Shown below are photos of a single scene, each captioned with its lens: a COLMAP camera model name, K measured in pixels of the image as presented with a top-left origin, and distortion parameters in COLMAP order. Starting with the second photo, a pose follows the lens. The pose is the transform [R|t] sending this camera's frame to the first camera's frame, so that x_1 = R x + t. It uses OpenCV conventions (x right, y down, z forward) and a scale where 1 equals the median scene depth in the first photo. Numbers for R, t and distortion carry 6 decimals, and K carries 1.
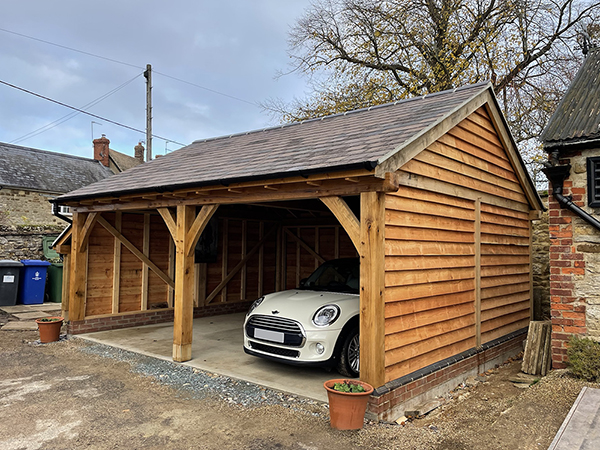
lens RADIAL K [[484.3, 0, 290.3], [0, 484.3, 221.8], [0, 0, 1]] dist [0.035537, -0.029715]
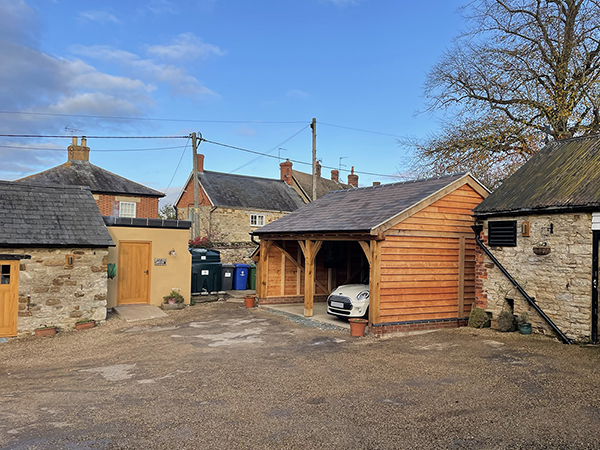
lens RADIAL K [[516.8, 0, 301.6], [0, 516.8, 223.9], [0, 0, 1]] dist [0.011571, 0.003809]
pose [[0.937435, -0.007541, -0.348080, 0.546742], [0.009321, 0.999951, 0.003441, -0.117467], [0.348037, -0.006470, 0.937459, -1.115675]]
